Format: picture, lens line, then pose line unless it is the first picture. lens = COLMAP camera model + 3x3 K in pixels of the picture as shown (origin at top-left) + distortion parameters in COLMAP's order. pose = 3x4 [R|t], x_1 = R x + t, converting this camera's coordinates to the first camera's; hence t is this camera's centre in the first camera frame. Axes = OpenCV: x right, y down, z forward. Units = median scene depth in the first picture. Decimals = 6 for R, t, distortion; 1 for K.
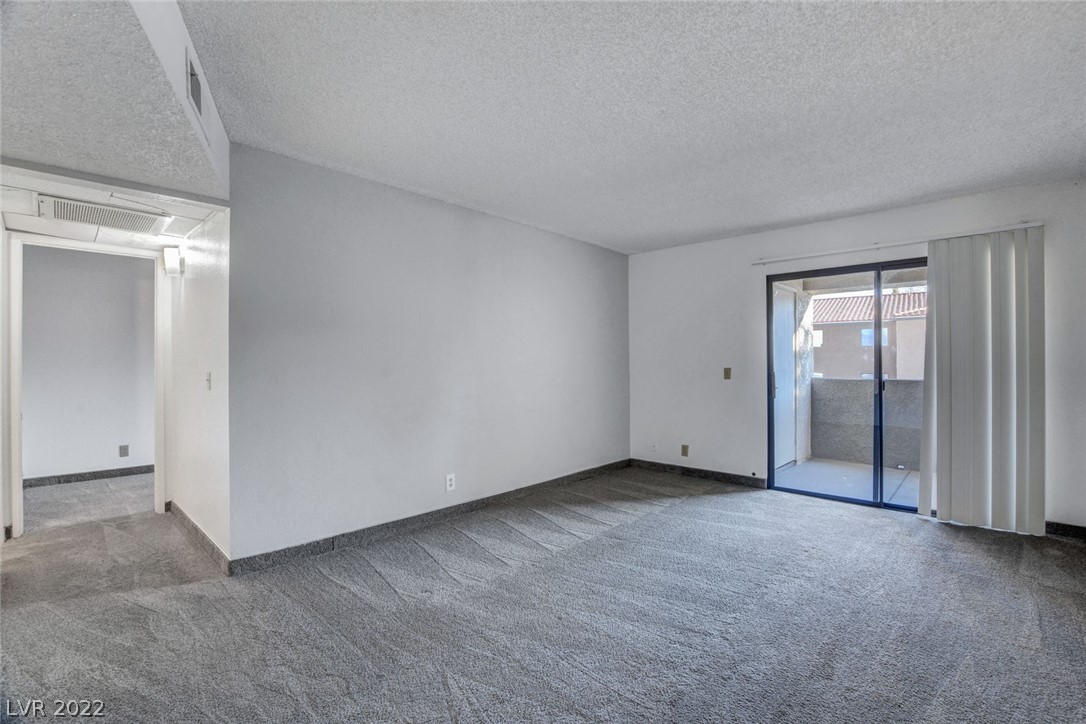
lens RADIAL K [[494.8, 0, 554.2], [0, 494.8, 357.7], [0, 0, 1]] dist [-0.017030, -0.000043]
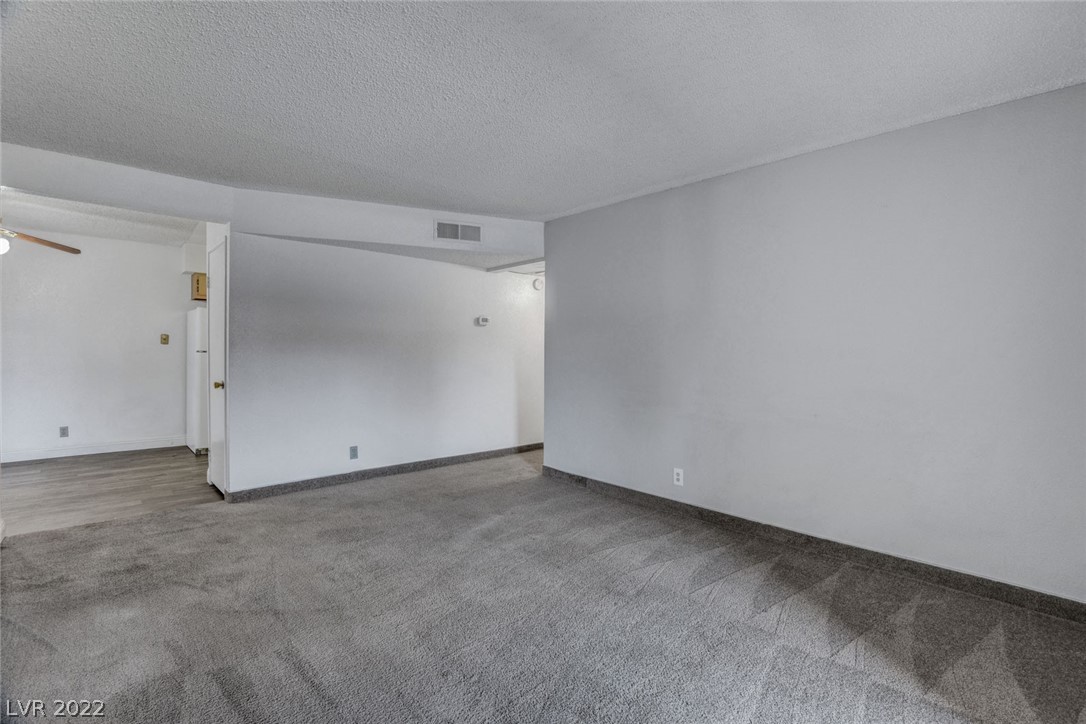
lens RADIAL K [[494.8, 0, 554.0], [0, 494.8, 358.1], [0, 0, 1]] dist [-0.017030, -0.000043]
pose [[-0.073765, 0.013615, -0.997183, 0.767096], [0.000788, 0.999907, 0.013594, 0.007189], [0.997275, 0.000217, -0.073769, 0.829412]]
